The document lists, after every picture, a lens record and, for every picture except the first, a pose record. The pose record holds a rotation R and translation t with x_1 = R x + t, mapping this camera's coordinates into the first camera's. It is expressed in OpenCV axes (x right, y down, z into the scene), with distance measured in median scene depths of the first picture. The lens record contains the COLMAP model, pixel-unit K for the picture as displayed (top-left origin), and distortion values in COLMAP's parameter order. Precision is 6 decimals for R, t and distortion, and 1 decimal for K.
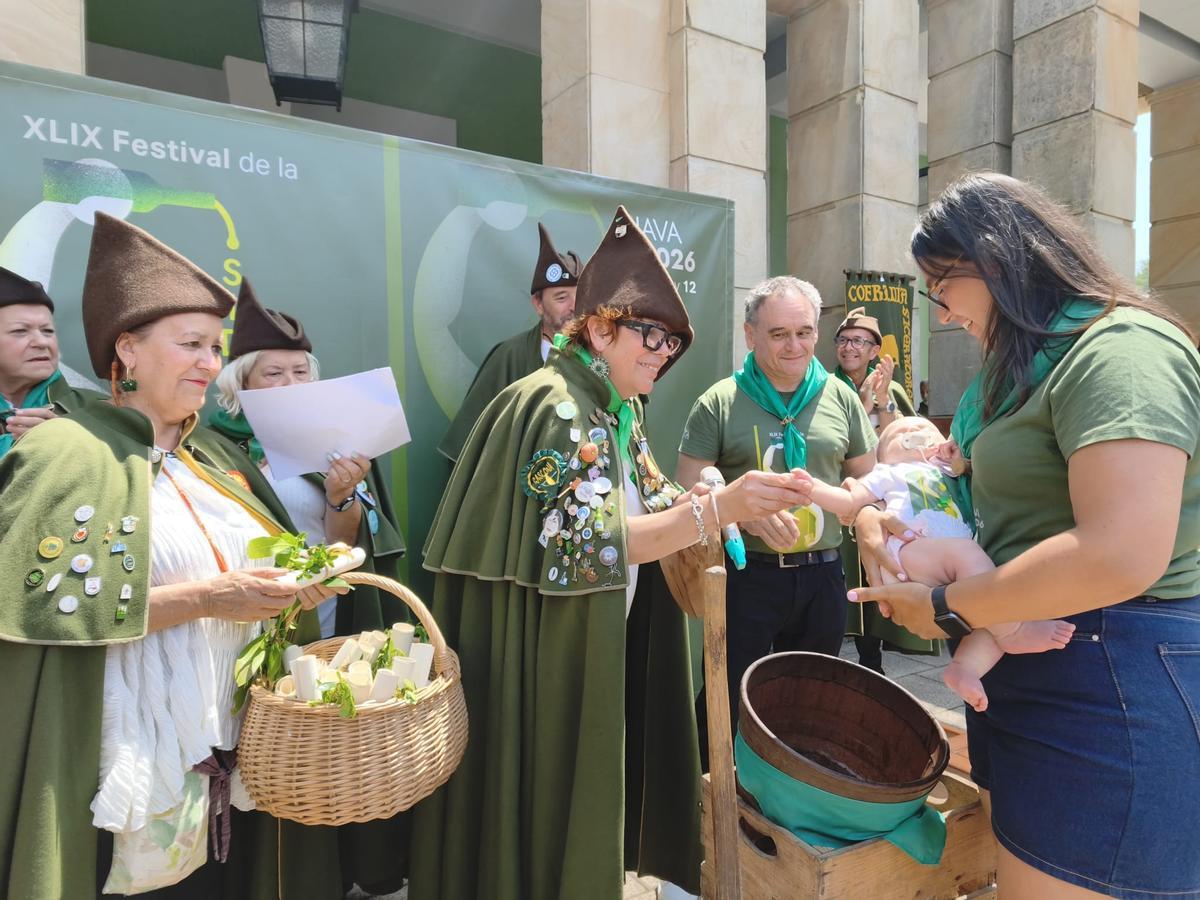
lens RADIAL K [[777.8, 0, 609.3], [0, 777.8, 446.7], [0, 0, 1]] dist [-0.000333, 0.004408]
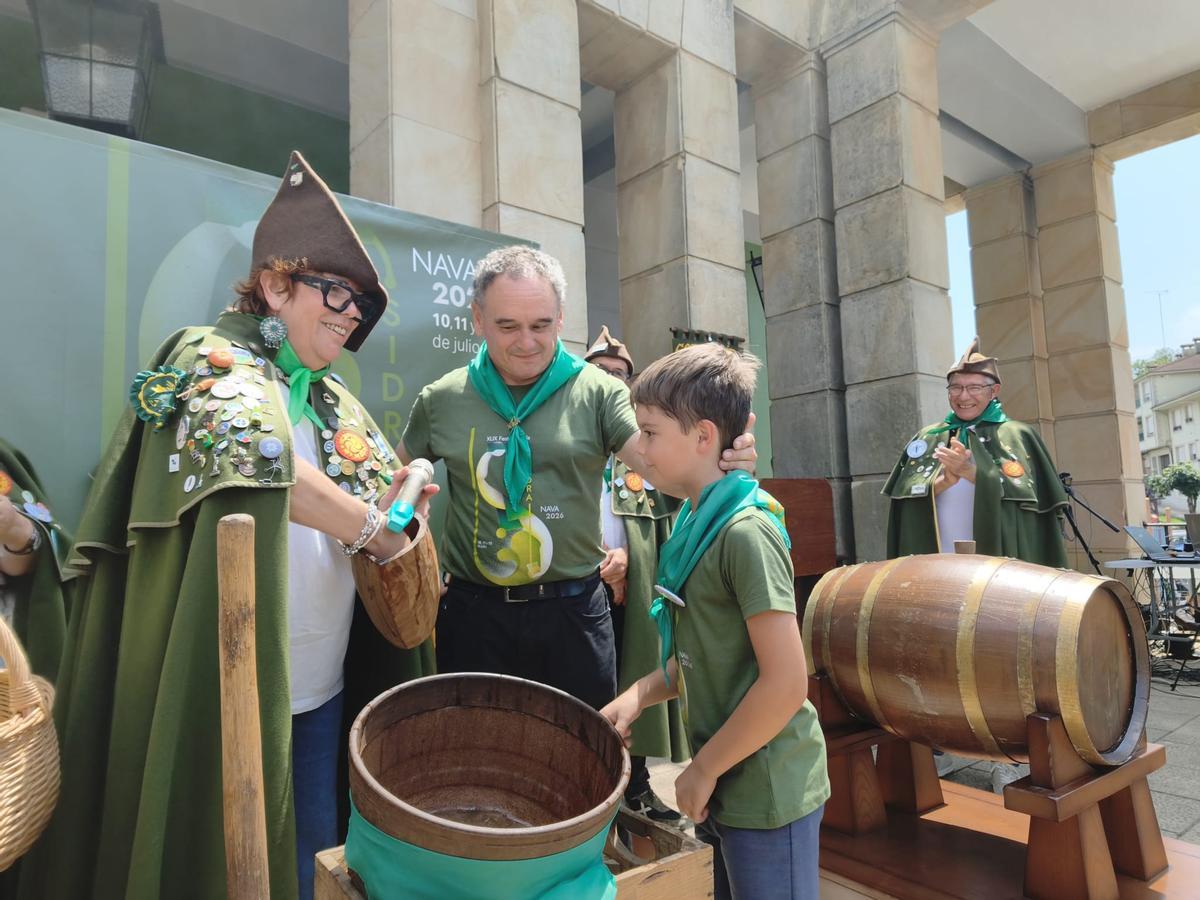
lens RADIAL K [[763.9, 0, 604.0], [0, 763.9, 449.6], [0, 0, 1]] dist [0.062571, -0.052622]
pose [[0.992449, -0.011903, 0.122083, 0.093513], [0.027483, 0.991555, -0.126742, 0.047575], [-0.119543, 0.129140, 0.984394, 0.067200]]
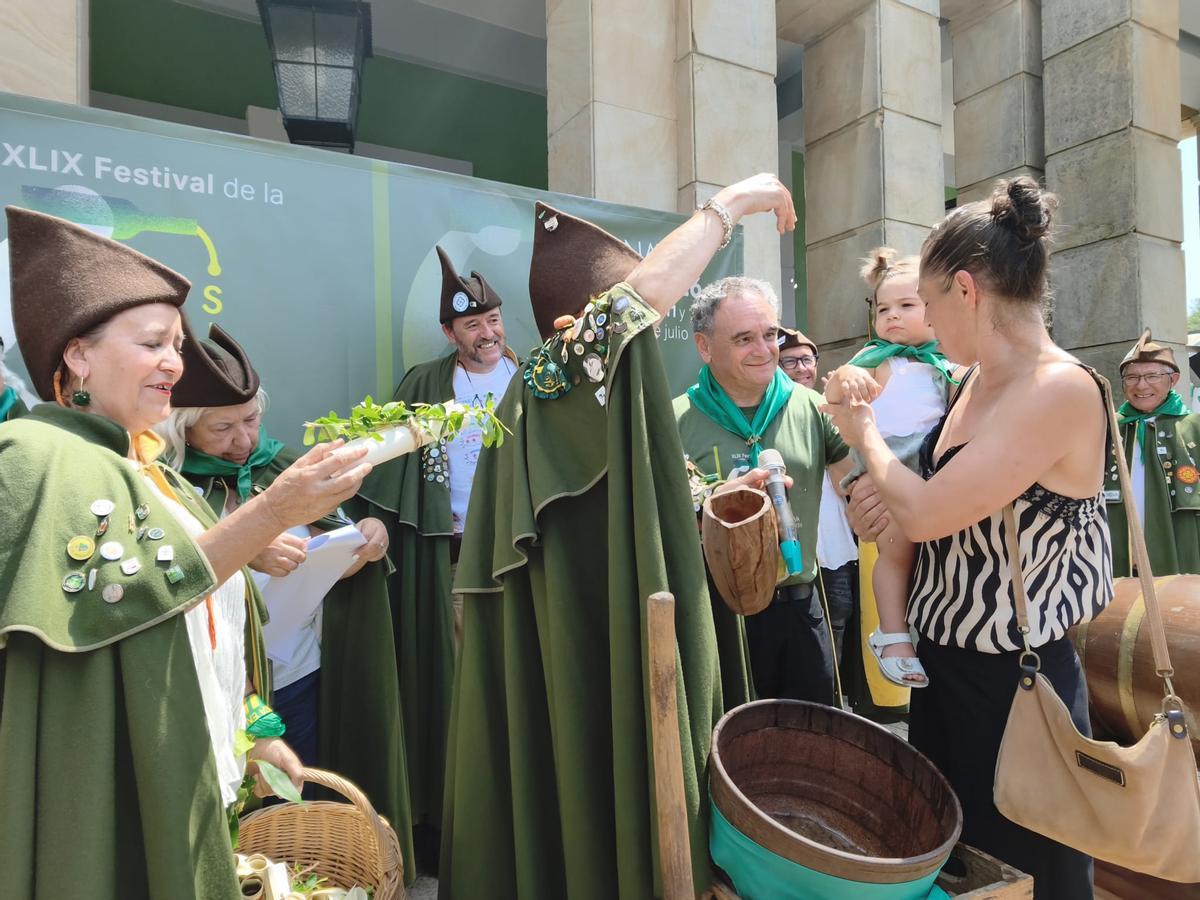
lens RADIAL K [[782.8, 0, 600.3], [0, 782.8, 450.9], [0, 0, 1]] dist [0.002091, 0.005808]
pose [[0.998323, -0.008345, -0.057289, 0.029518], [0.005120, 0.998407, -0.056196, 0.012103], [0.057667, 0.055808, 0.996775, 0.034453]]
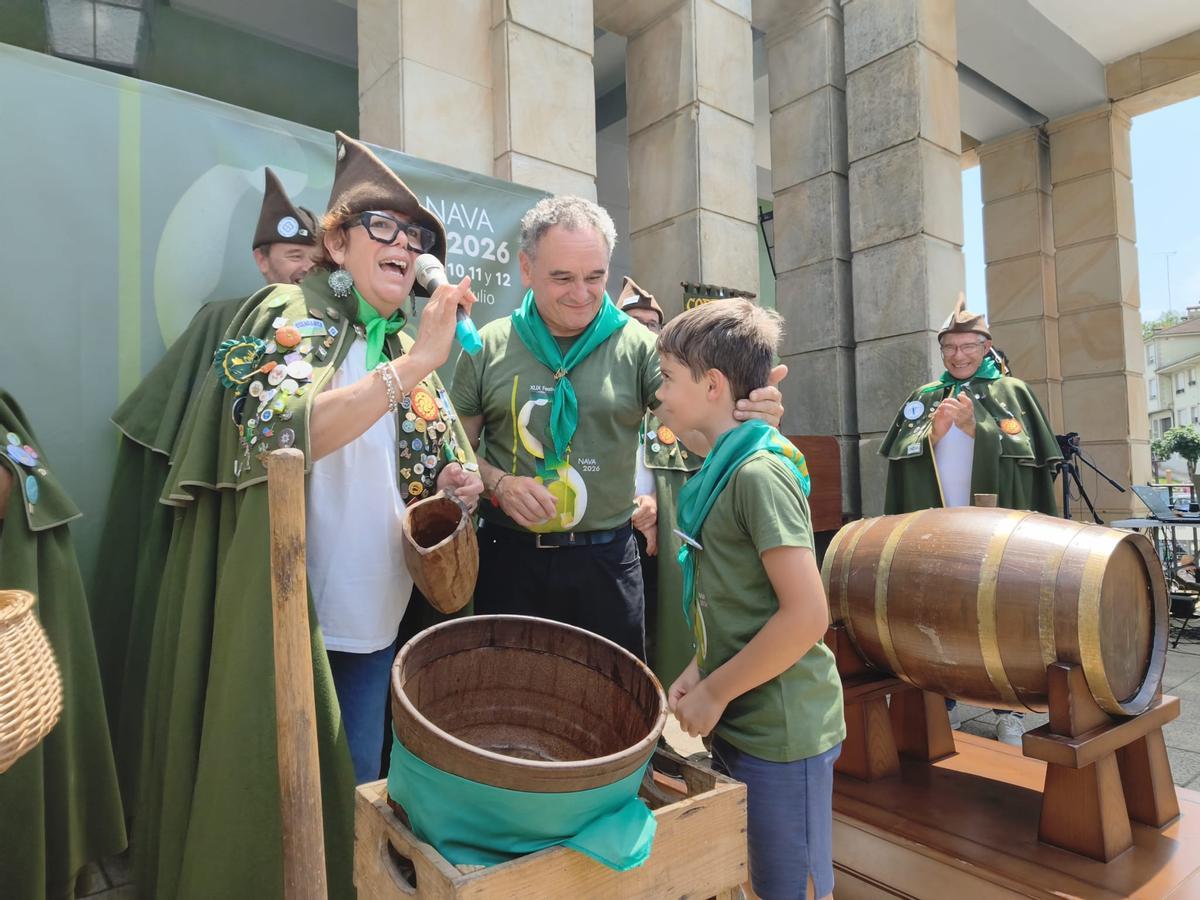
lens RADIAL K [[762.6, 0, 602.0], [0, 762.6, 440.6], [0, 0, 1]] dist [0.063039, -0.053902]
pose [[0.992925, -0.007659, 0.118493, 0.082656], [0.017766, 0.996267, -0.084474, 0.051612], [-0.117404, 0.085982, 0.989355, 0.070809]]
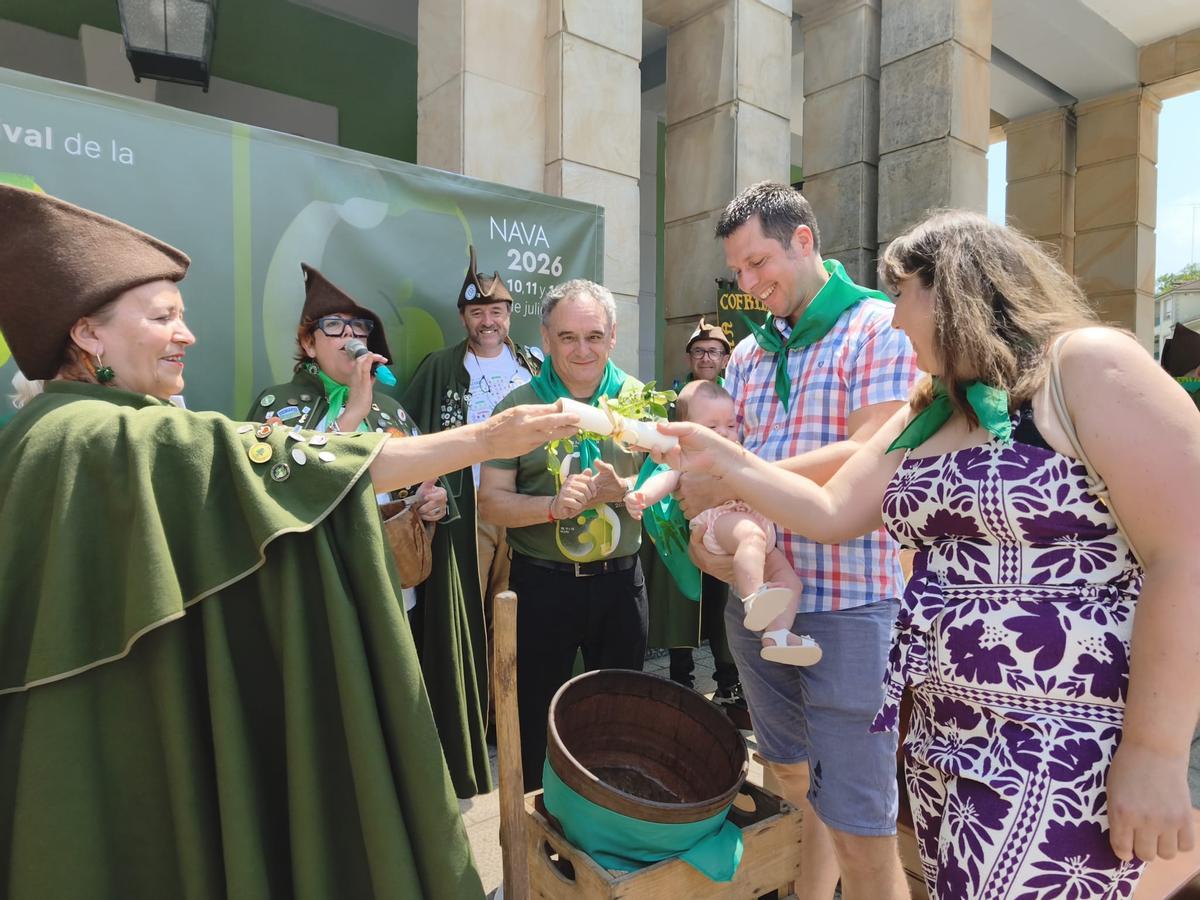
lens RADIAL K [[778.0, 0, 598.9], [0, 778.0, 428.7], [0, 0, 1]] dist [0.007268, 0.003392]
pose [[0.993563, 0.016003, 0.112148, 0.034281], [-0.014191, 0.999756, -0.016946, -0.008996], [-0.112392, 0.015245, 0.993547, 0.000476]]
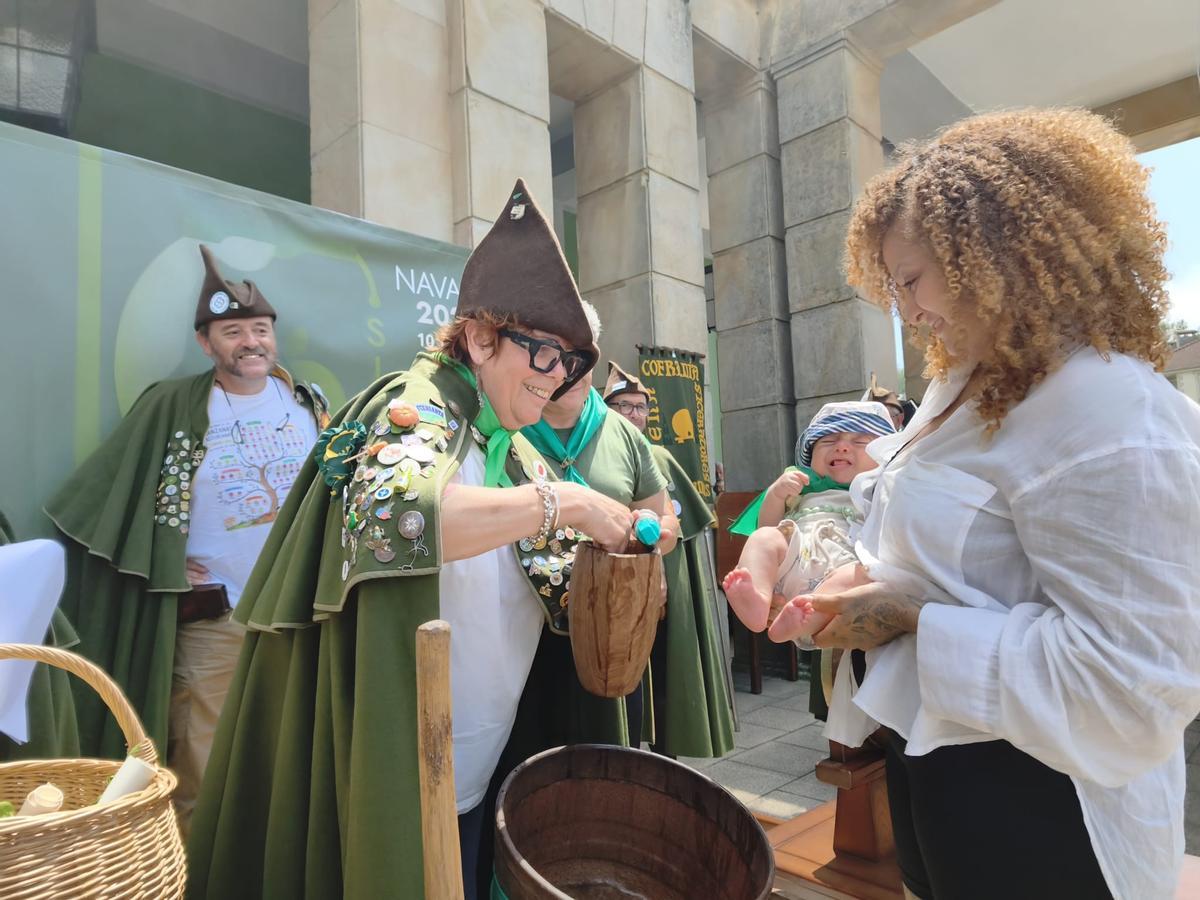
lens RADIAL K [[764.7, 0, 603.2], [0, 764.7, 454.8], [0, 0, 1]] dist [0.057435, -0.043560]
pose [[0.973660, -0.013508, 0.227603, 0.032691], [0.040446, 0.992644, -0.114110, 0.023142], [-0.224388, 0.120310, 0.967045, 0.076682]]
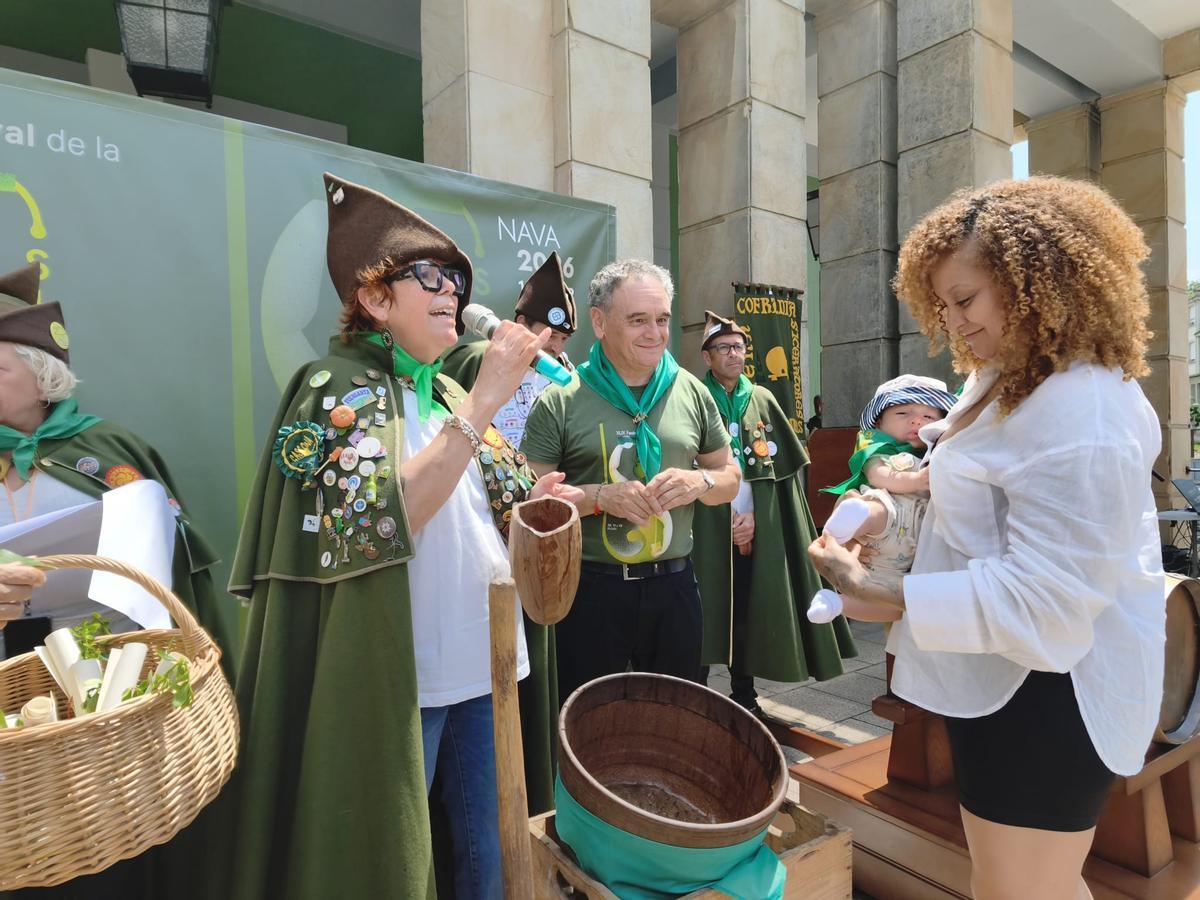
lens RADIAL K [[761.1, 0, 602.4], [0, 761.1, 445.8], [0, 0, 1]] dist [0.069046, -0.059417]
pose [[0.995980, -0.007846, 0.089229, 0.042793], [0.010234, 0.999601, -0.026337, 0.008280], [-0.088987, 0.027145, 0.995663, 0.037286]]
